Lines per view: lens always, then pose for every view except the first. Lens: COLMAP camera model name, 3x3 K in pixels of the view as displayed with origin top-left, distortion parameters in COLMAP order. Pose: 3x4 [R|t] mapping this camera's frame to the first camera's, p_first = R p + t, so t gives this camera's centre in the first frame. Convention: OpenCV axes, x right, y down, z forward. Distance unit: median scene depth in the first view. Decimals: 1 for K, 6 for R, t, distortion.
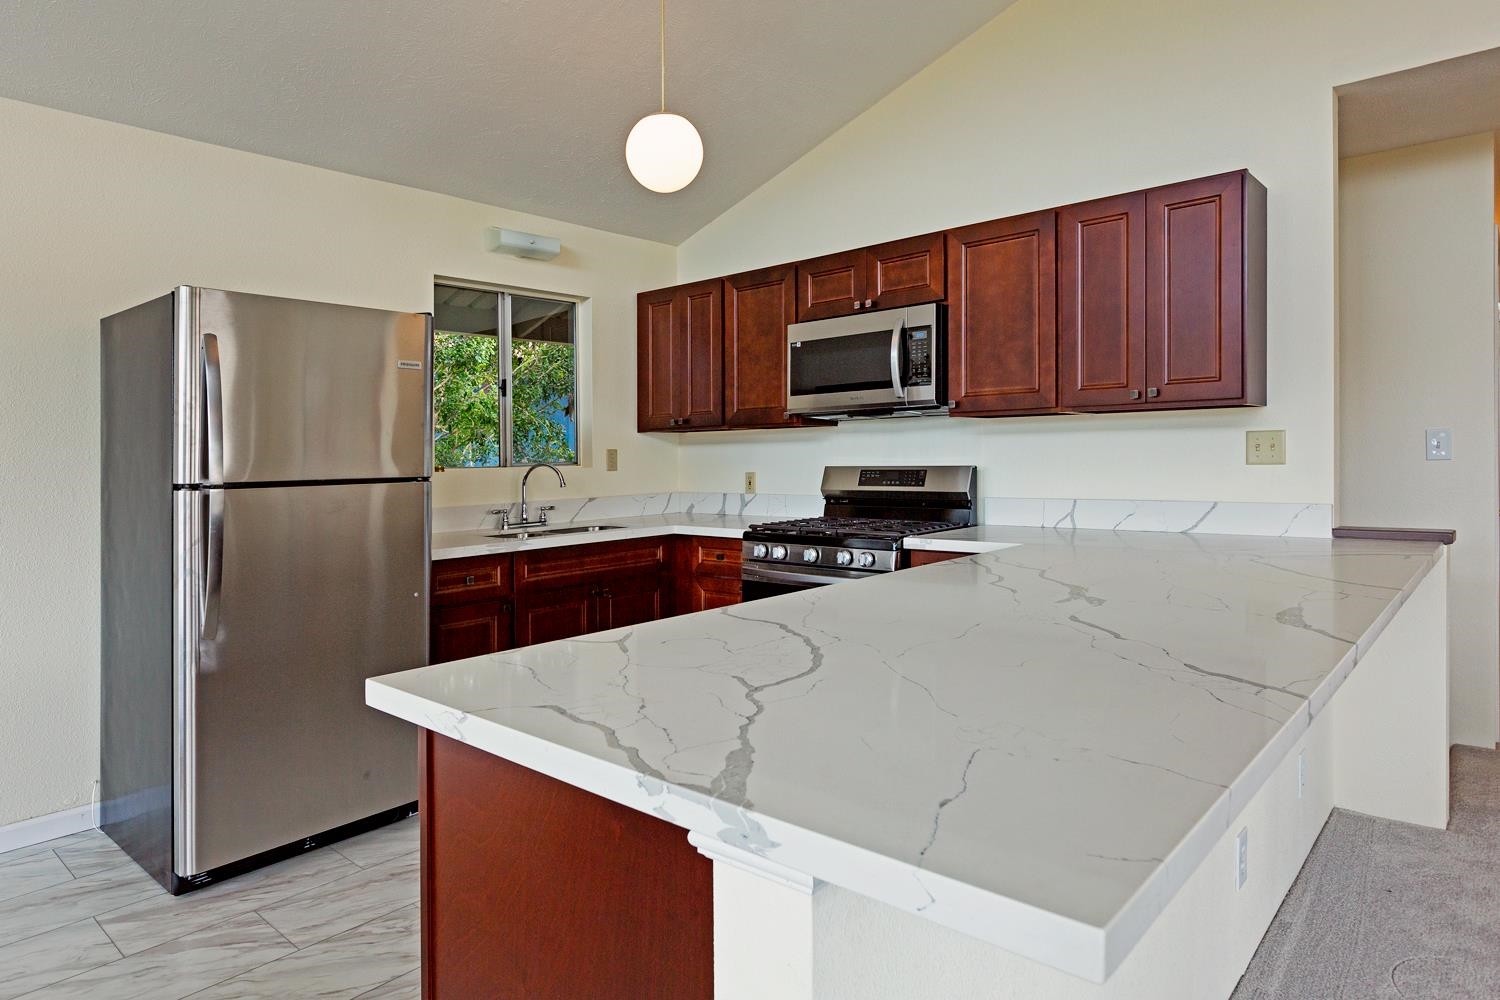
lens RADIAL K [[887.9, 0, 747.6], [0, 887.9, 443.9], [0, 0, 1]] dist [0.000443, 0.000407]
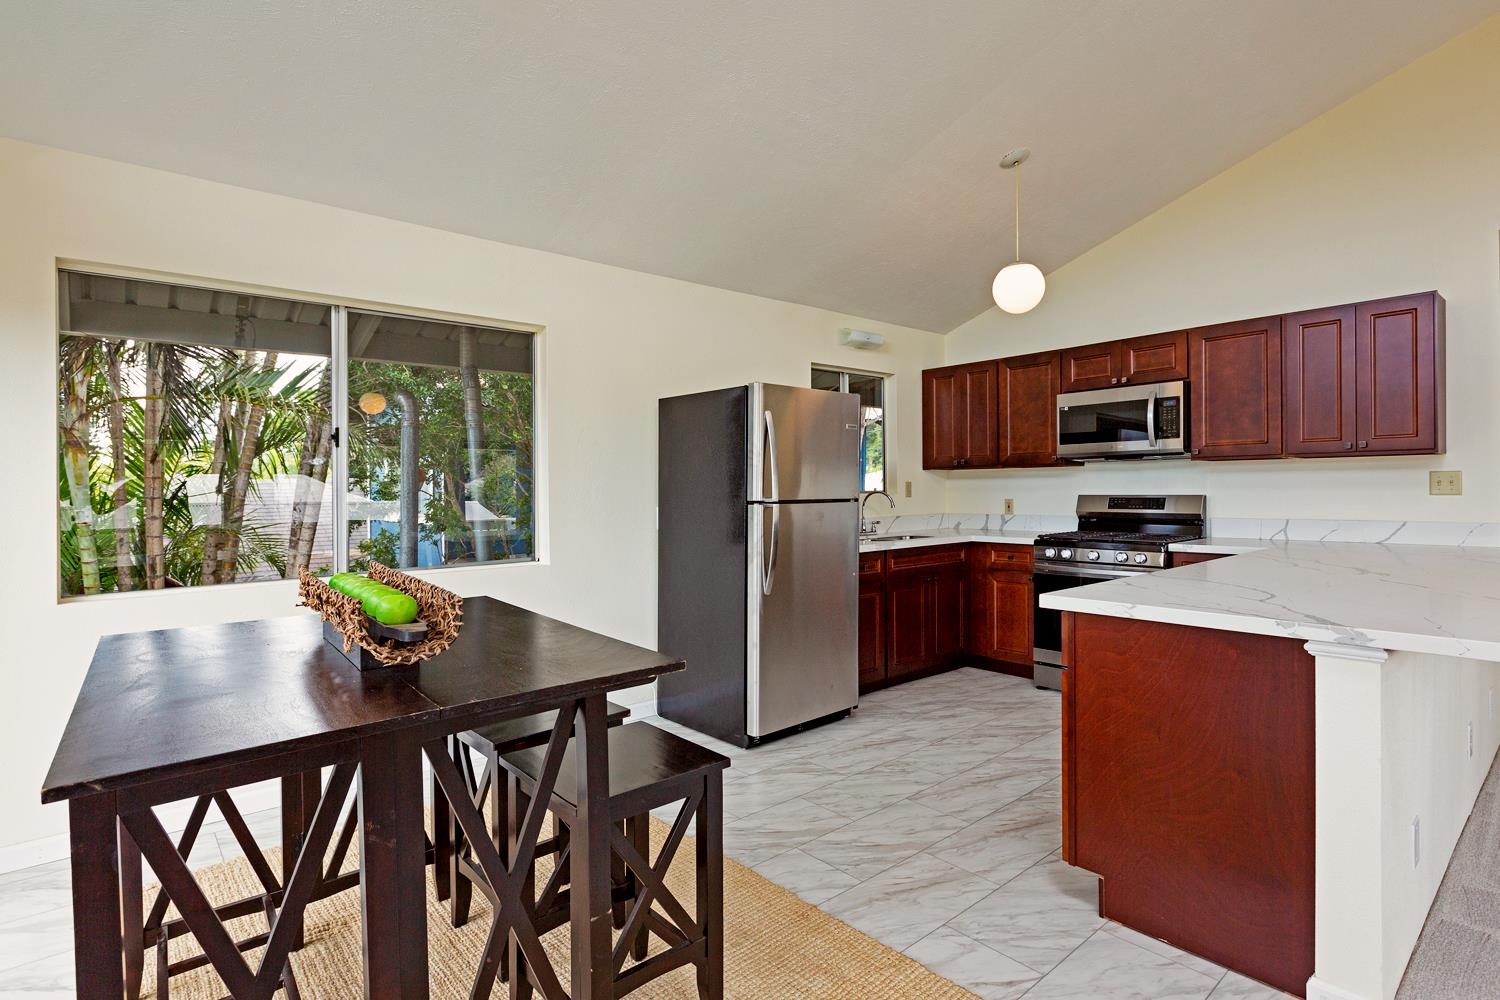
lens RADIAL K [[773.7, 0, 752.7], [0, 773.7, 468.2], [0, 0, 1]] dist [0.001380, 0.001127]
pose [[0.993581, 0.004000, -0.113054, -0.319152], [-0.005490, 0.999902, -0.012865, 0.001872], [0.112992, 0.013403, 0.993506, -0.299573]]
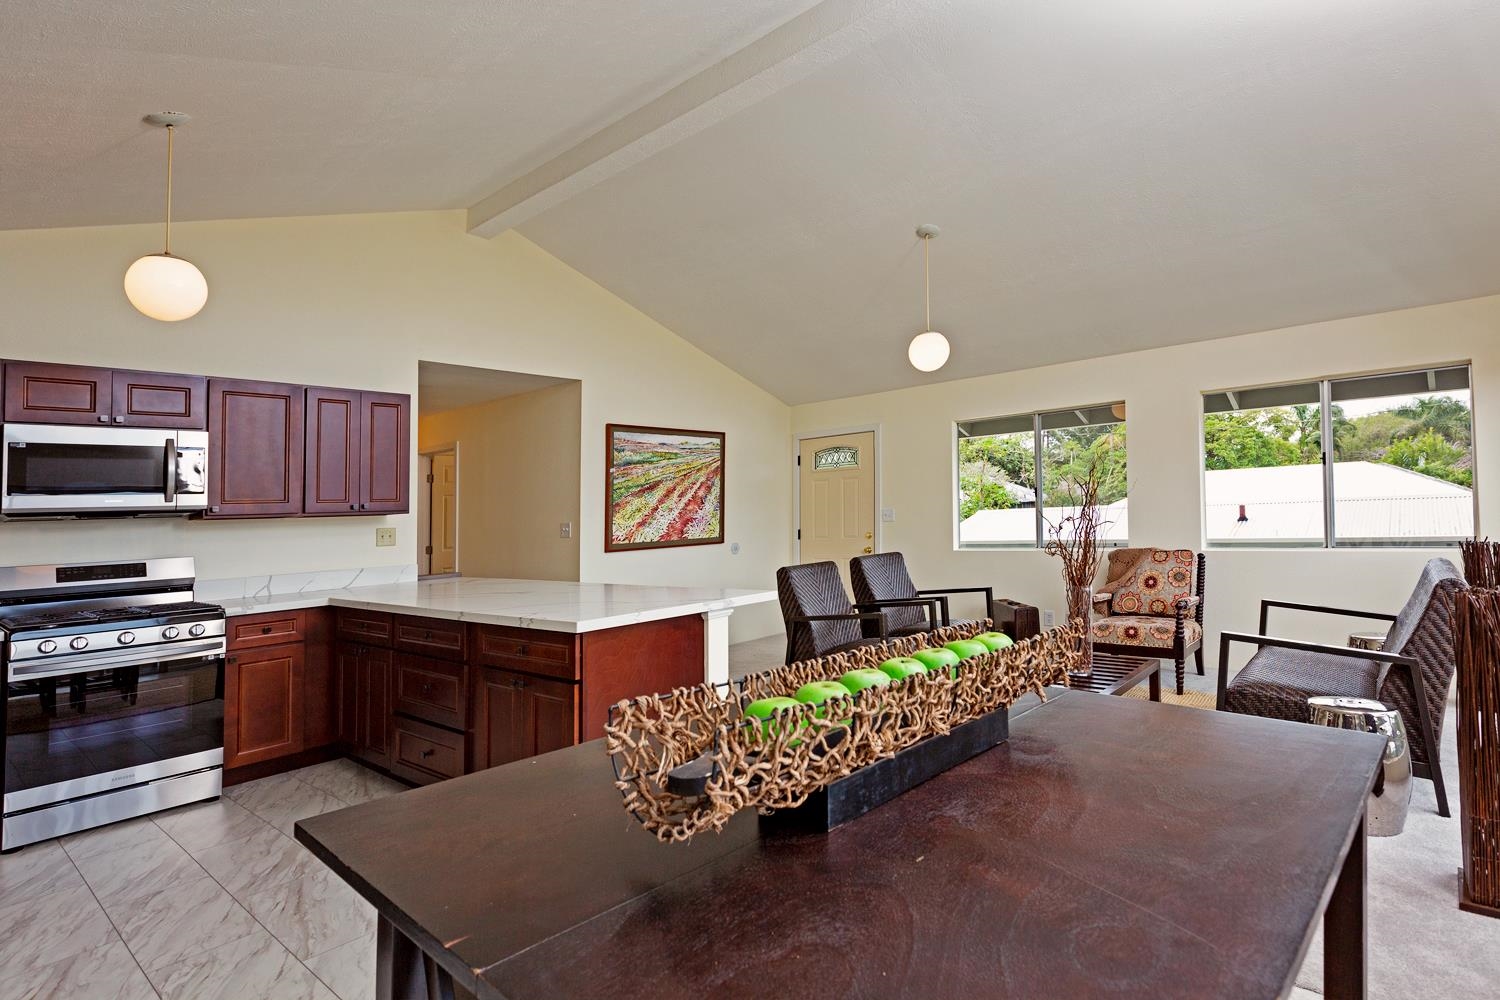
lens RADIAL K [[773.7, 0, 752.7], [0, 773.7, 468.2], [0, 0, 1]] dist [0.001380, 0.001127]
pose [[-0.018391, 0.085514, 0.996167, -0.897843], [0.039261, 0.995629, -0.084743, 0.023953], [-0.999060, 0.037552, -0.021668, 0.195687]]
